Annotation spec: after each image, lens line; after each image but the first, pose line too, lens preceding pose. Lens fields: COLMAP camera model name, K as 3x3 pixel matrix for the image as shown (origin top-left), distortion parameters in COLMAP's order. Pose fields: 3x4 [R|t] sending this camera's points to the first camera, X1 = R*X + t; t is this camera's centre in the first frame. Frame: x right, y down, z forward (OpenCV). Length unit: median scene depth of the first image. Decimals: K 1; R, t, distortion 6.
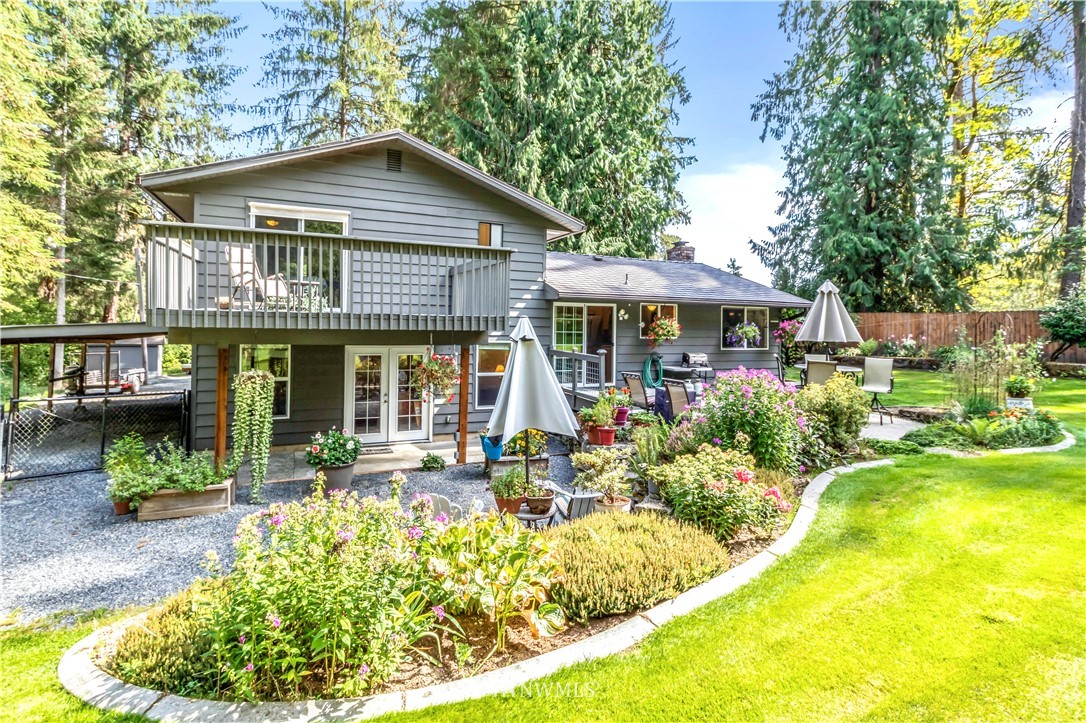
lens RADIAL K [[518.7, 0, 537.5], [0, 518.7, 337.4], [0, 0, 1]] dist [0.000158, -0.000535]
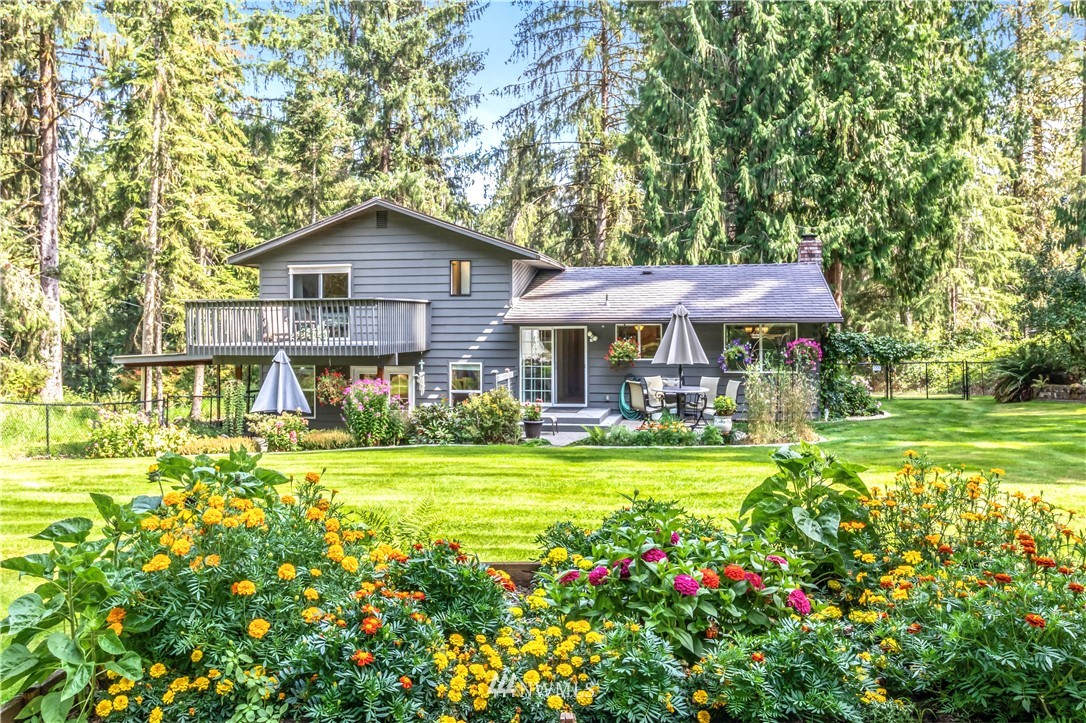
lens RADIAL K [[840.3, 0, 542.5], [0, 840.3, 360.3], [0, 0, 1]] dist [-0.008080, -0.000944]
pose [[0.827553, 0.001269, -0.561385, 0.996867], [0.000794, 0.999994, 0.003430, -0.003795], [0.561386, -0.003284, 0.827547, -0.399523]]
